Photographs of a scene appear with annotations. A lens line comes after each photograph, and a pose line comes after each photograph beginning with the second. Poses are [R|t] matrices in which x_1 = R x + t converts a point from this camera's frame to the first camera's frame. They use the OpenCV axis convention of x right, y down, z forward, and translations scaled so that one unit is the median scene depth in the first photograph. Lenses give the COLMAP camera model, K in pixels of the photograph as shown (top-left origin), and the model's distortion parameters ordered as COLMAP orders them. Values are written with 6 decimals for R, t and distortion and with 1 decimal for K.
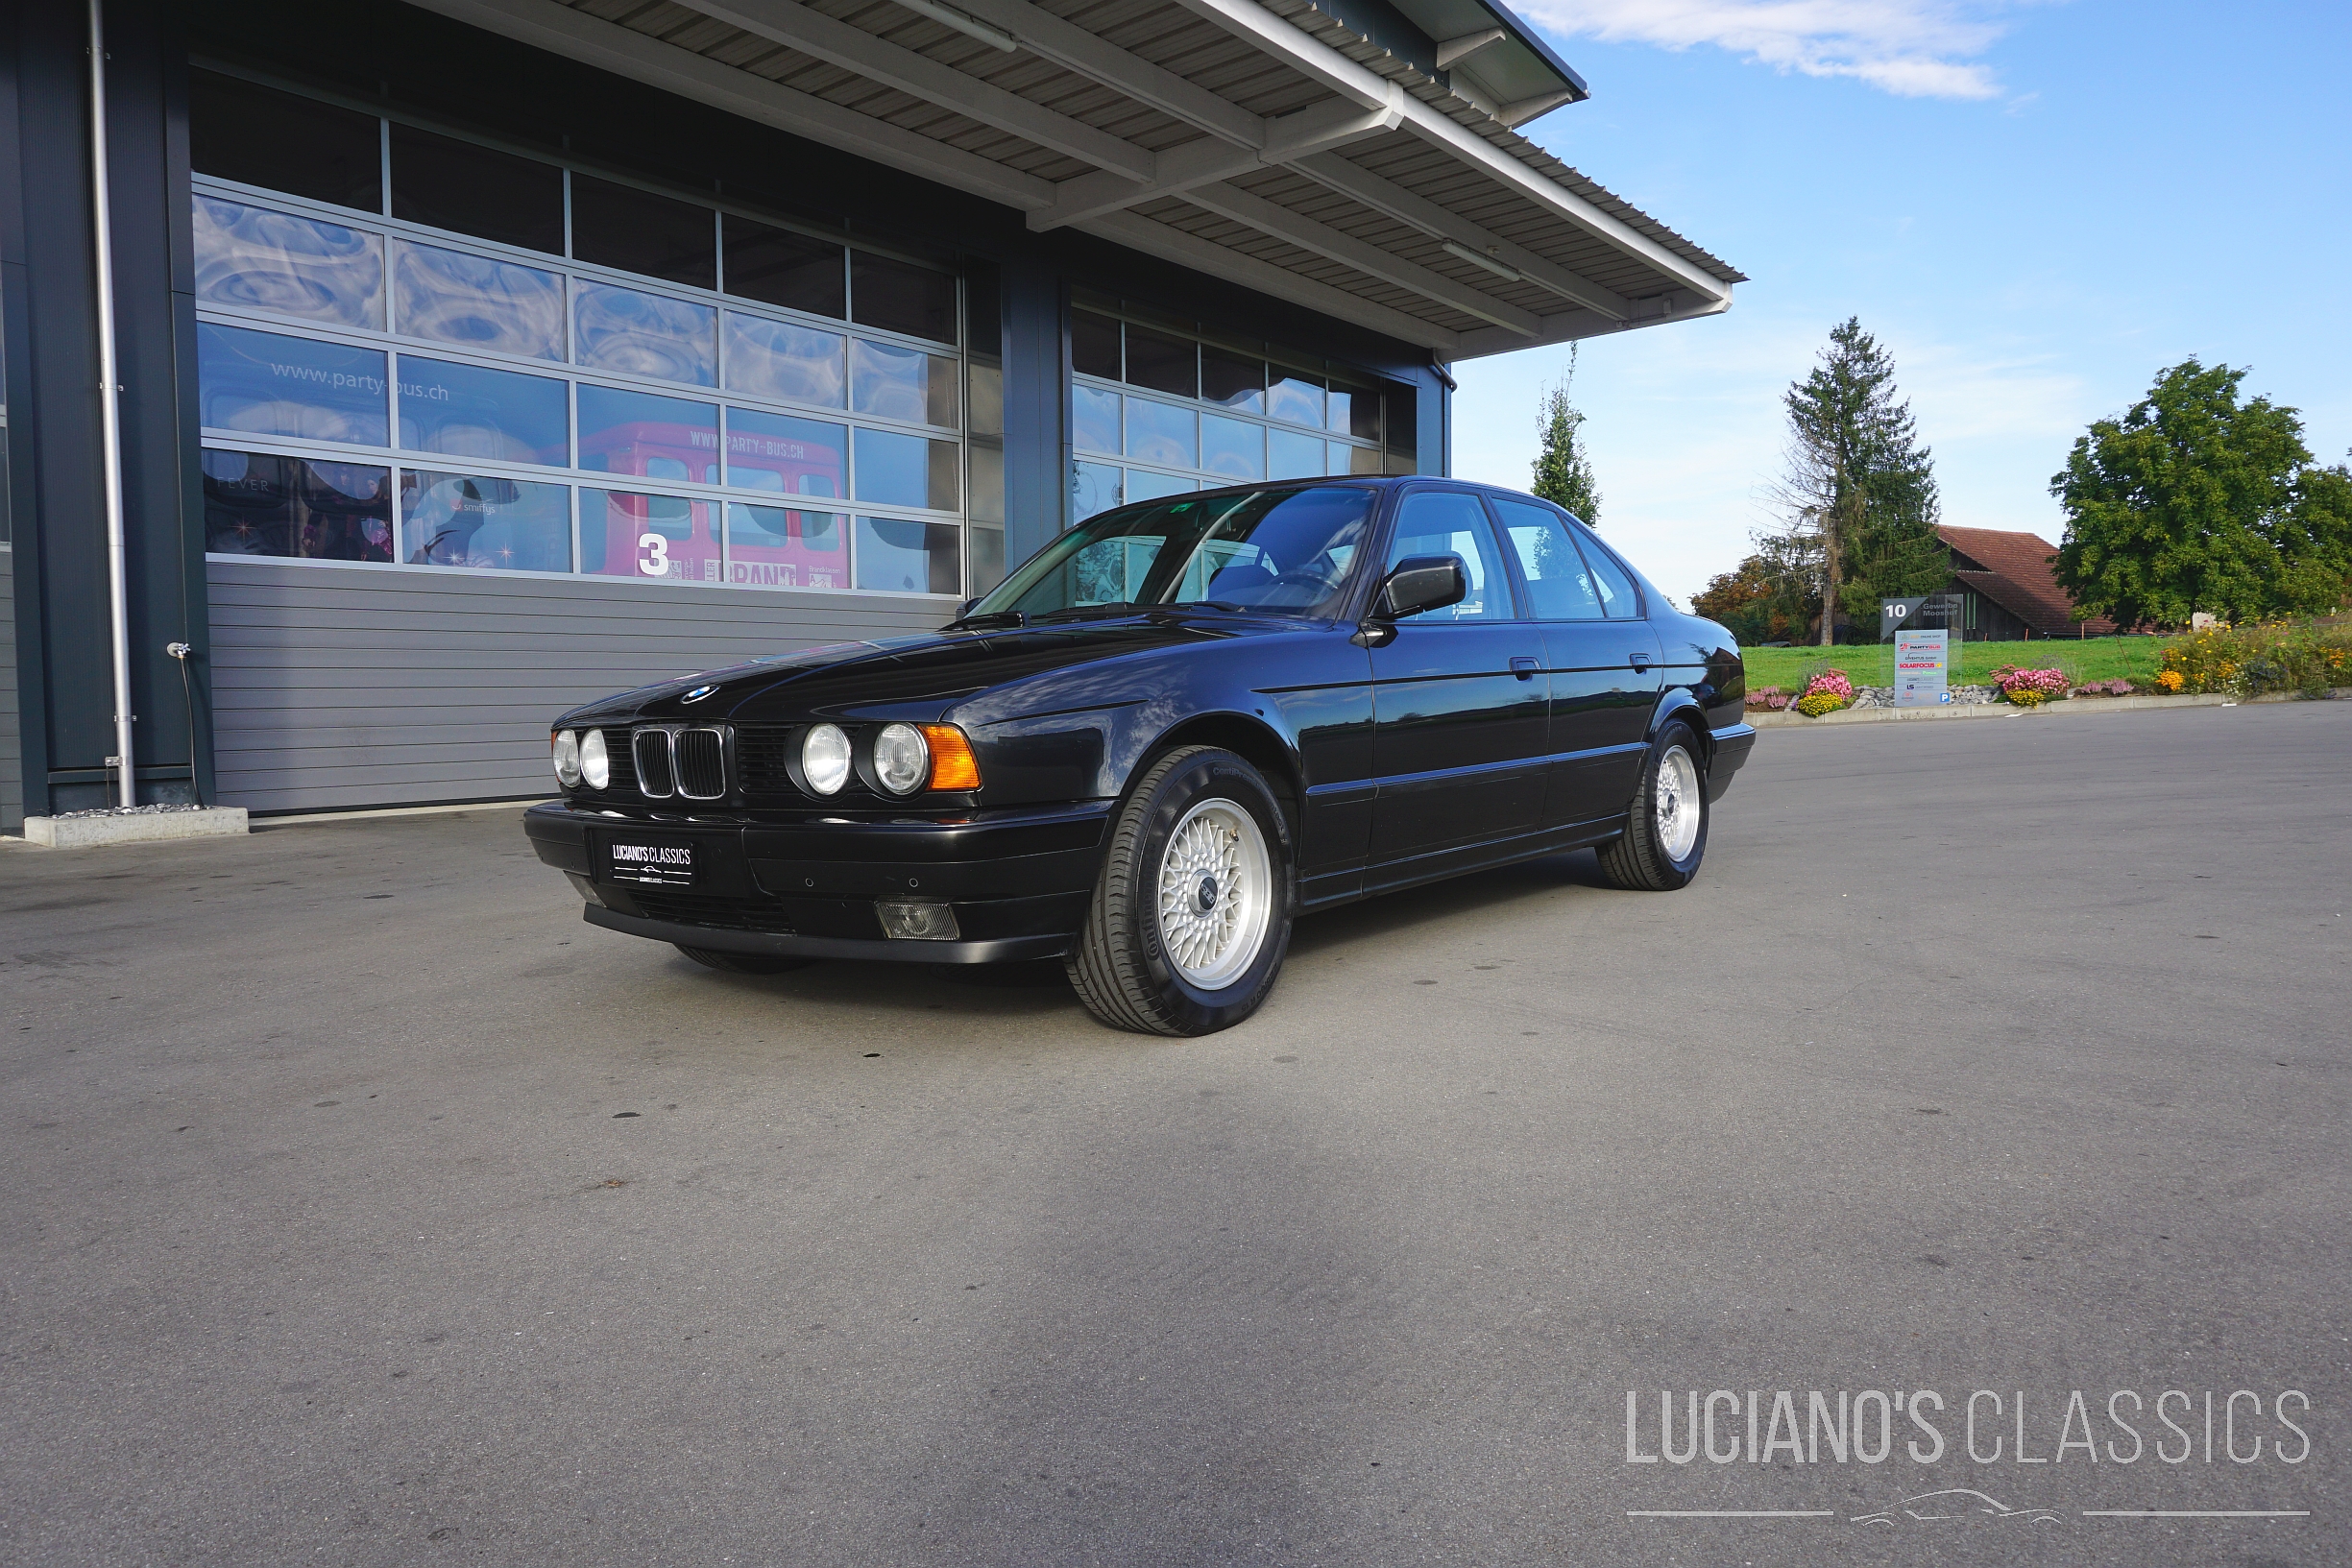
lens RADIAL K [[1592.1, 0, 1168.0], [0, 1592.1, 782.0], [0, 0, 1]] dist [-0.047650, 0.039747]
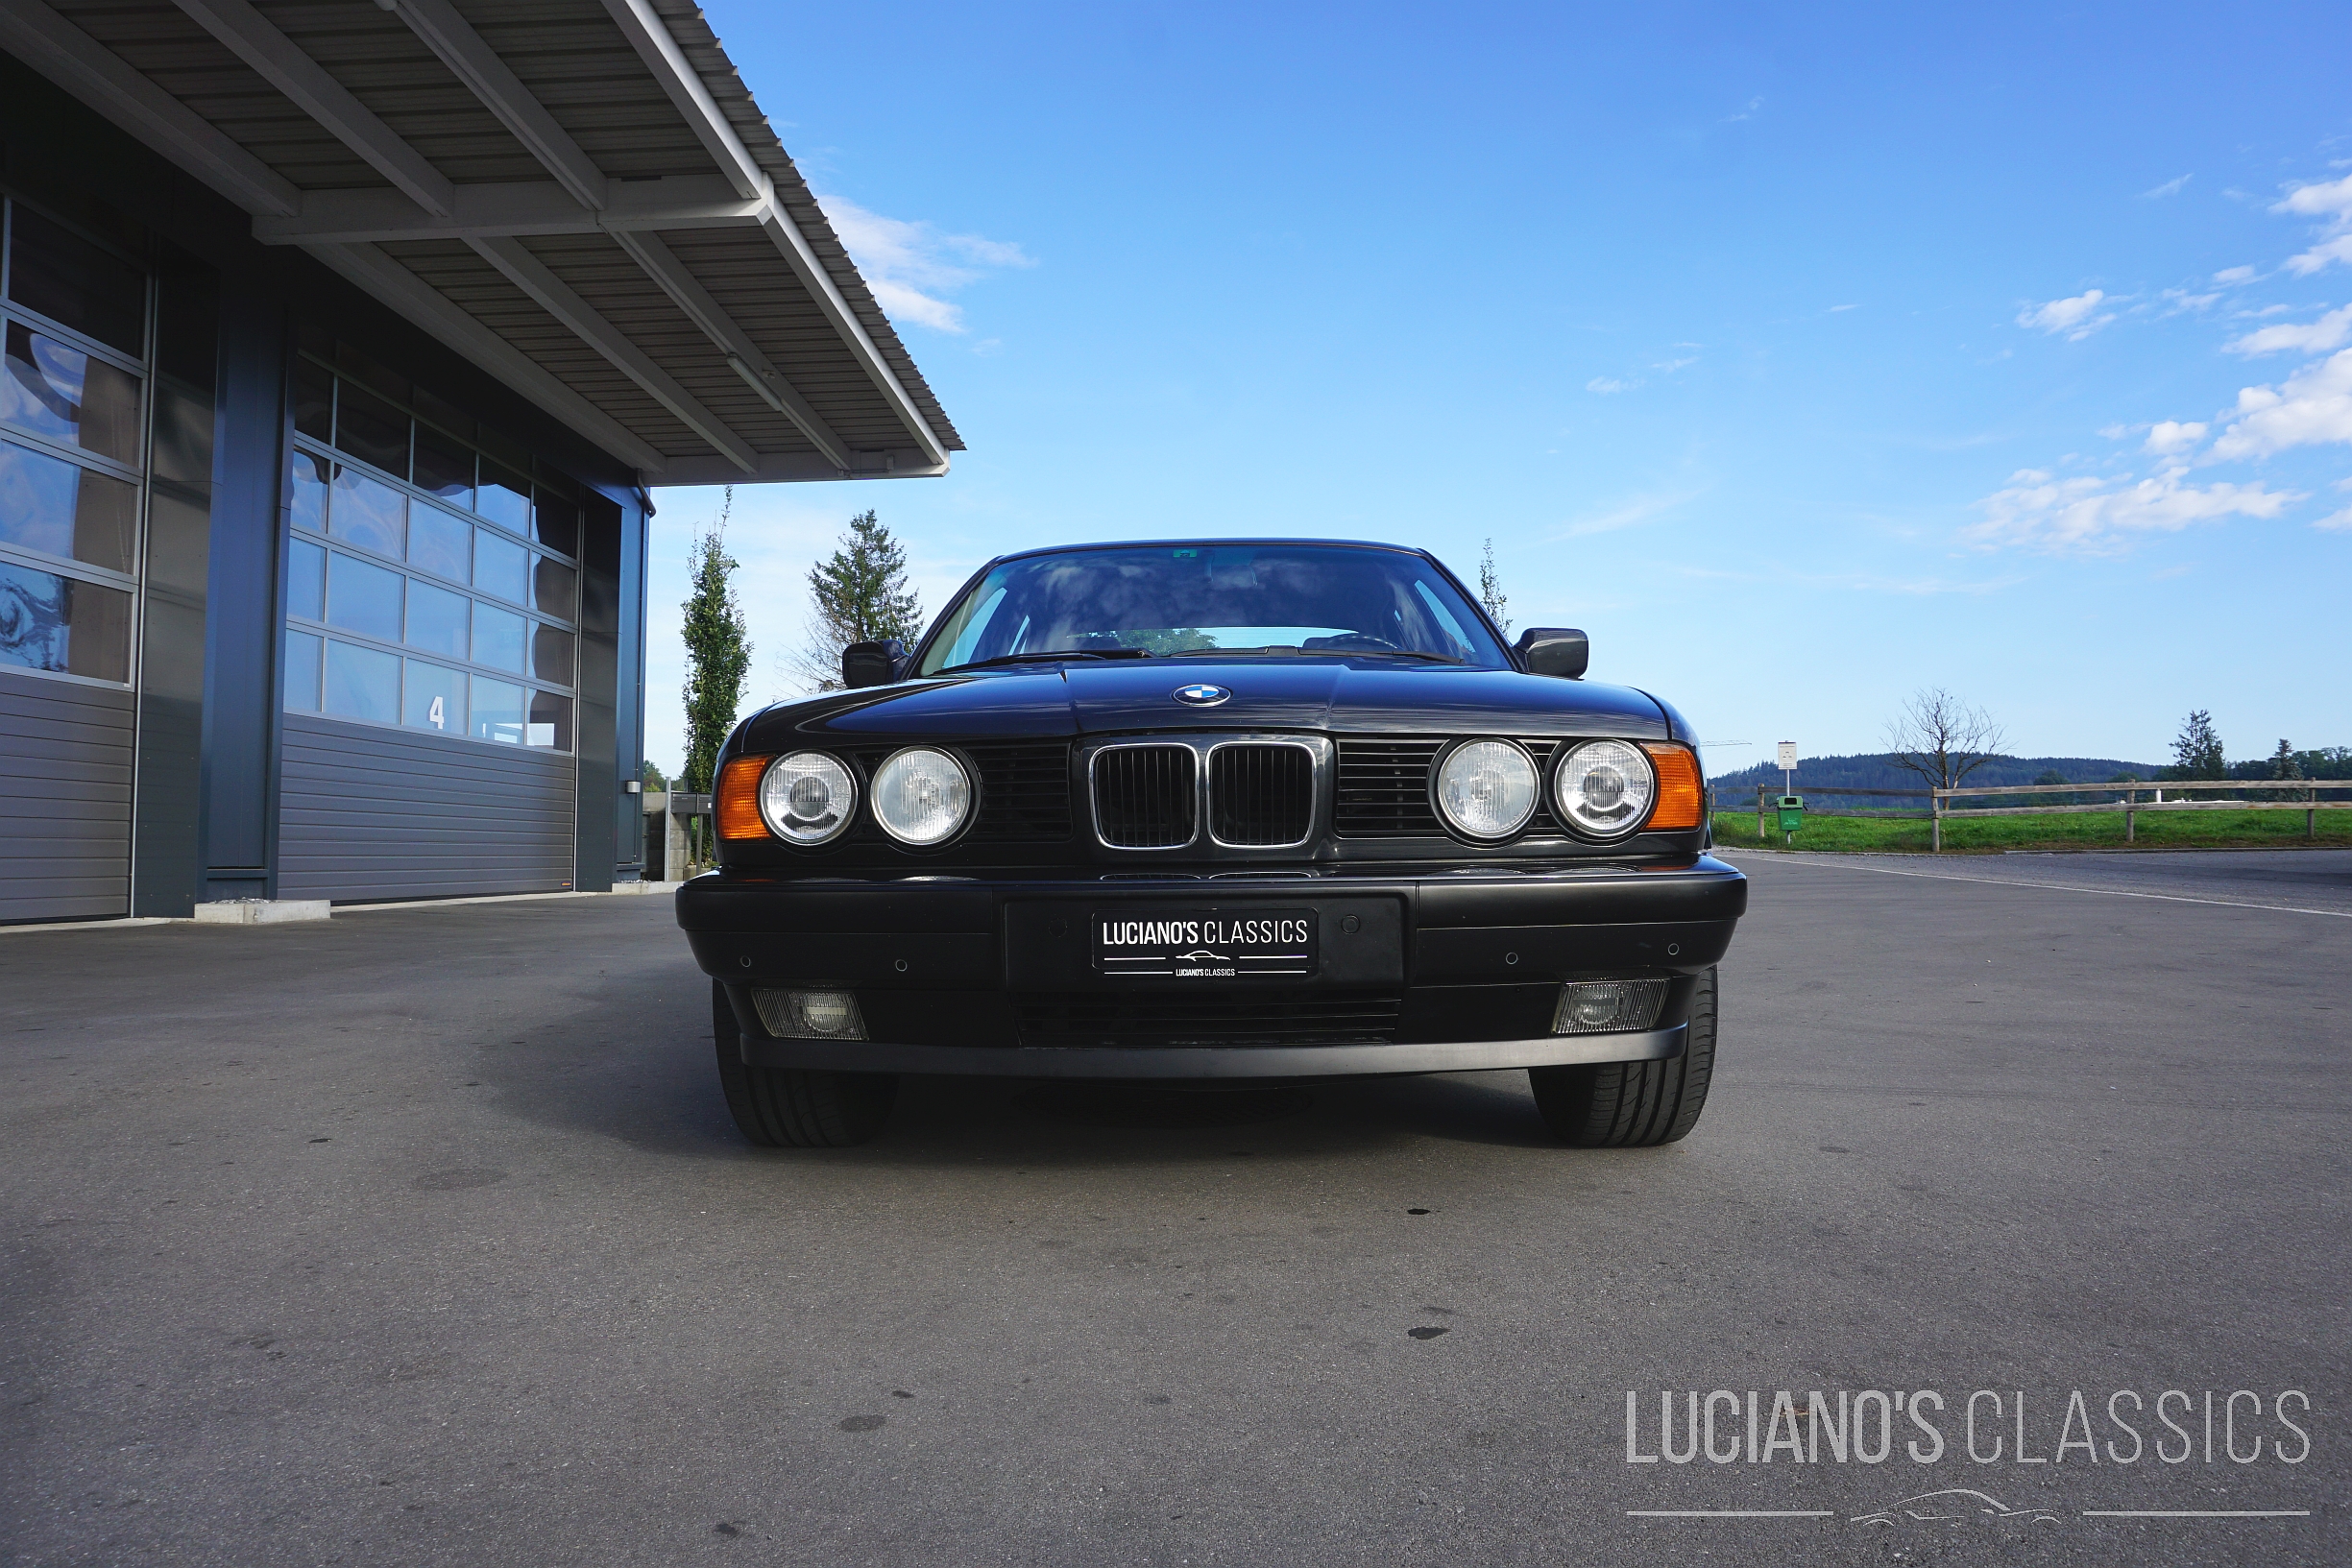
lens RADIAL K [[1592.1, 0, 1168.0], [0, 1592.1, 782.0], [0, 0, 1]] dist [-0.047650, 0.039747]
pose [[0.803354, 0.045140, 0.593789, -0.135145], [0.017670, 0.994877, -0.099537, 0.009132], [-0.595240, 0.090456, 0.798441, 0.090469]]
